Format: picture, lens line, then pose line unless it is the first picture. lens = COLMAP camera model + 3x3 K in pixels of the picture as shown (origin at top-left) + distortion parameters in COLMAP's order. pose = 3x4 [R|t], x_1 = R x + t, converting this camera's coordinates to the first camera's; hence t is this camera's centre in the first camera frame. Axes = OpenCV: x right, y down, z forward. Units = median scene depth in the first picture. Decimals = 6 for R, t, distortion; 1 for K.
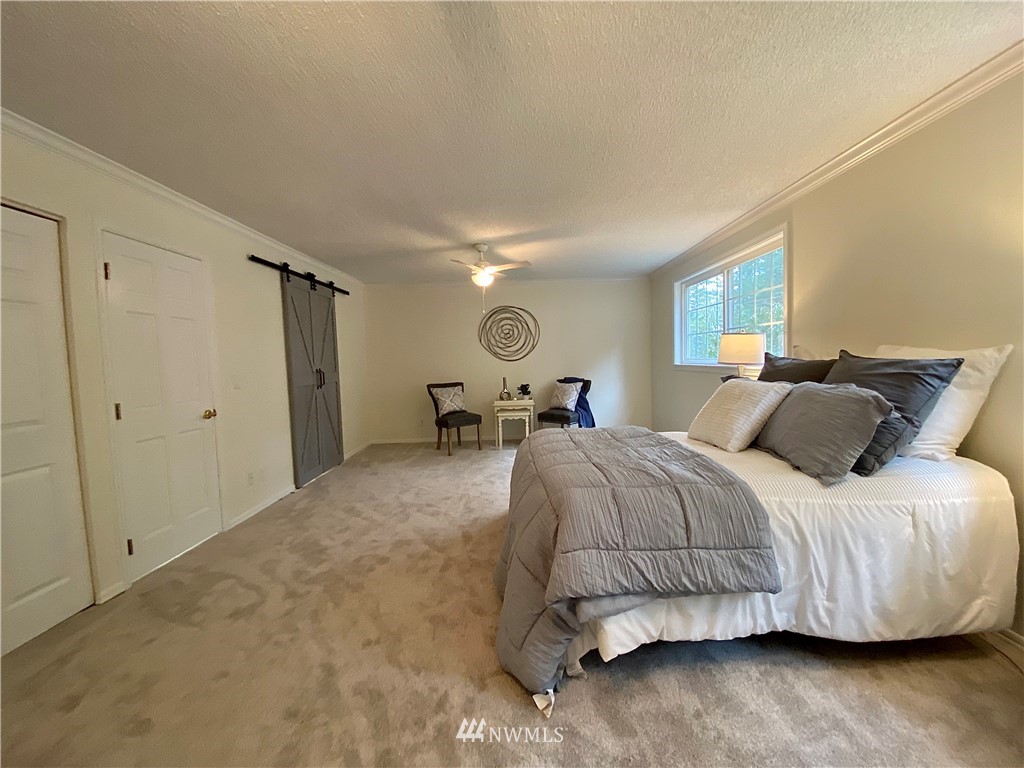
lens RADIAL K [[413.4, 0, 525.9], [0, 413.4, 382.8], [0, 0, 1]] dist [0.019408, -0.017480]
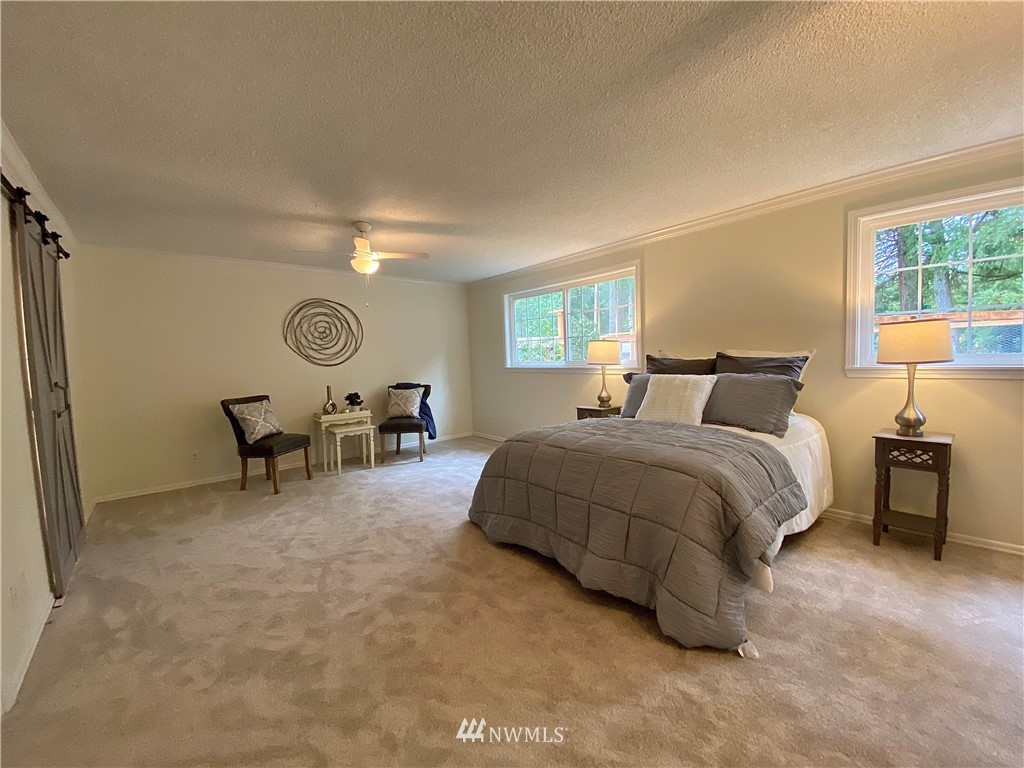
lens RADIAL K [[413.4, 0, 525.9], [0, 413.4, 382.8], [0, 0, 1]] dist [0.019408, -0.017480]
pose [[0.758719, -0.035089, 0.650472, -0.306332], [0.047070, 0.998891, -0.001019, -0.000054], [-0.649715, 0.031391, 0.759529, 0.131877]]
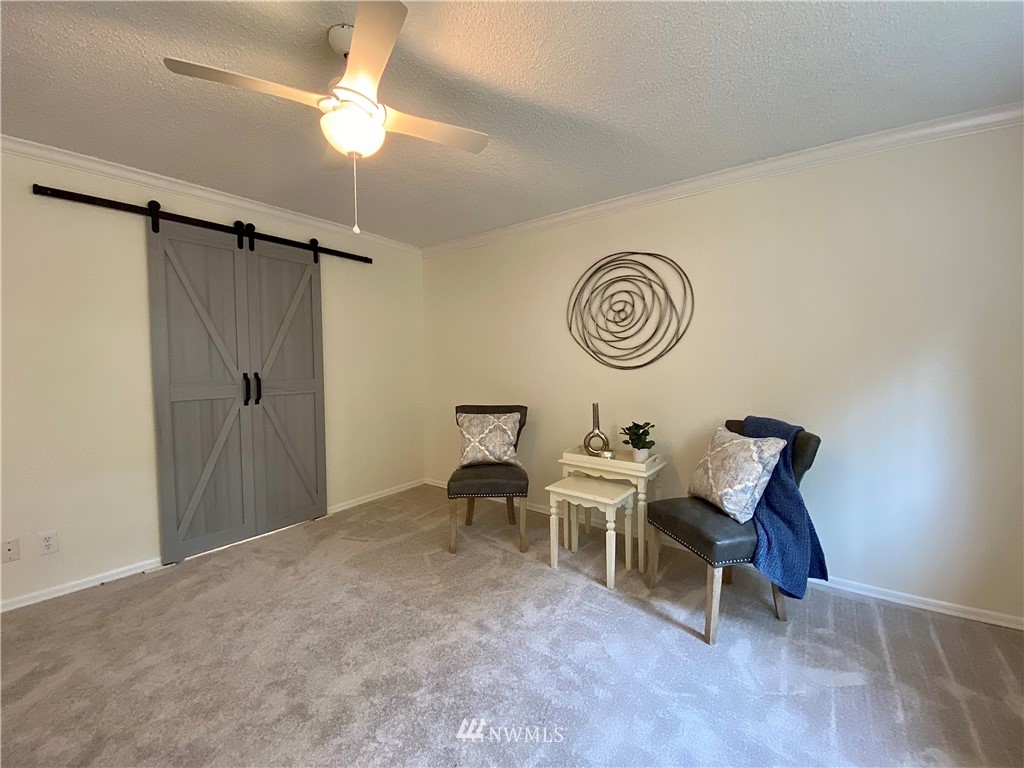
lens RADIAL K [[408.4, 0, 513.0], [0, 408.4, 381.9], [0, 0, 1]] dist [0.025695, -0.024398]
pose [[0.784837, 0.051779, -0.617535, 0.168759], [-0.056318, 0.998339, 0.012133, -0.040565], [0.617138, 0.025256, 0.786450, 0.613388]]
